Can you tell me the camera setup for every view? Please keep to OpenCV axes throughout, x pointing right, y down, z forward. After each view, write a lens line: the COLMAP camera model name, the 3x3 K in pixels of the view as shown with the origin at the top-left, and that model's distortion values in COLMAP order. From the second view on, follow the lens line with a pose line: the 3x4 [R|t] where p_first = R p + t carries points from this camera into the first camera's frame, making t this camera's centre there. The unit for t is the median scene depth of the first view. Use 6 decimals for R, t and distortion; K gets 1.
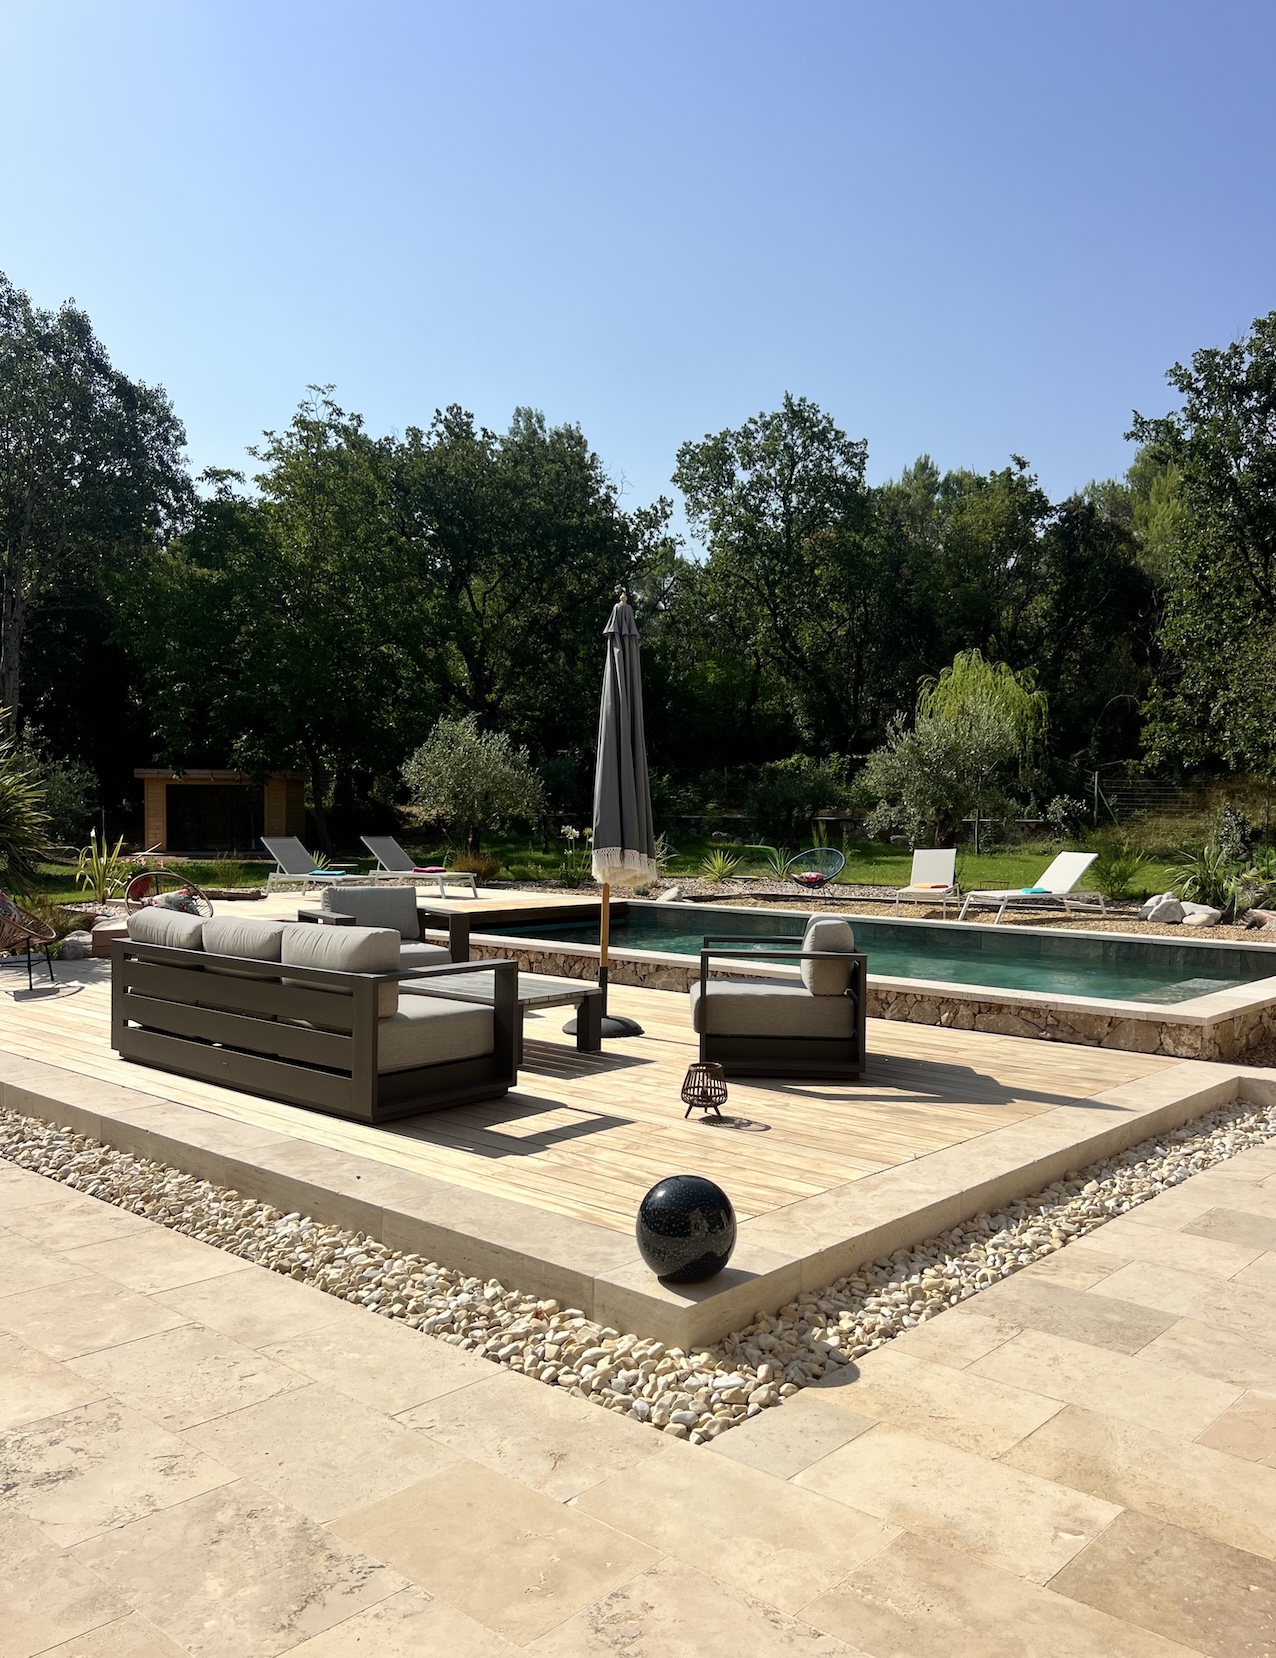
lens RADIAL K [[1332.7, 0, 638.0], [0, 1332.7, 829.0], [0, 0, 1]] dist [0.024781, 0.001668]
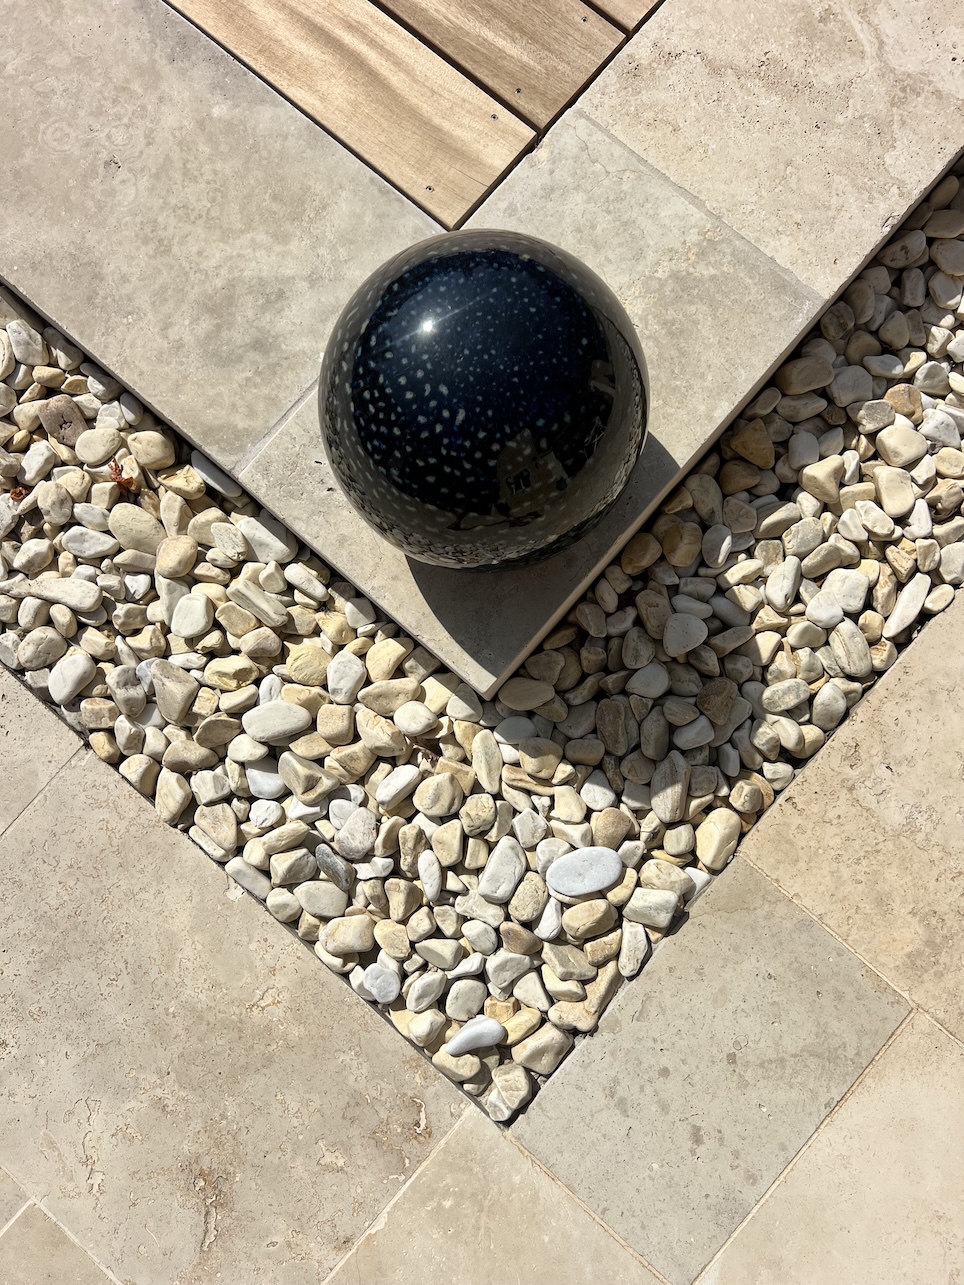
lens RADIAL K [[975.0, 0, 482.0], [0, 975.0, 642.5], [0, 0, 1]] dist [0.062242, -0.080168]
pose [[0.999484, -0.018501, -0.026246, 0.041561], [0.028281, 0.120046, 0.992365, 0.082466], [-0.015209, -0.992596, 0.120507, 0.955201]]
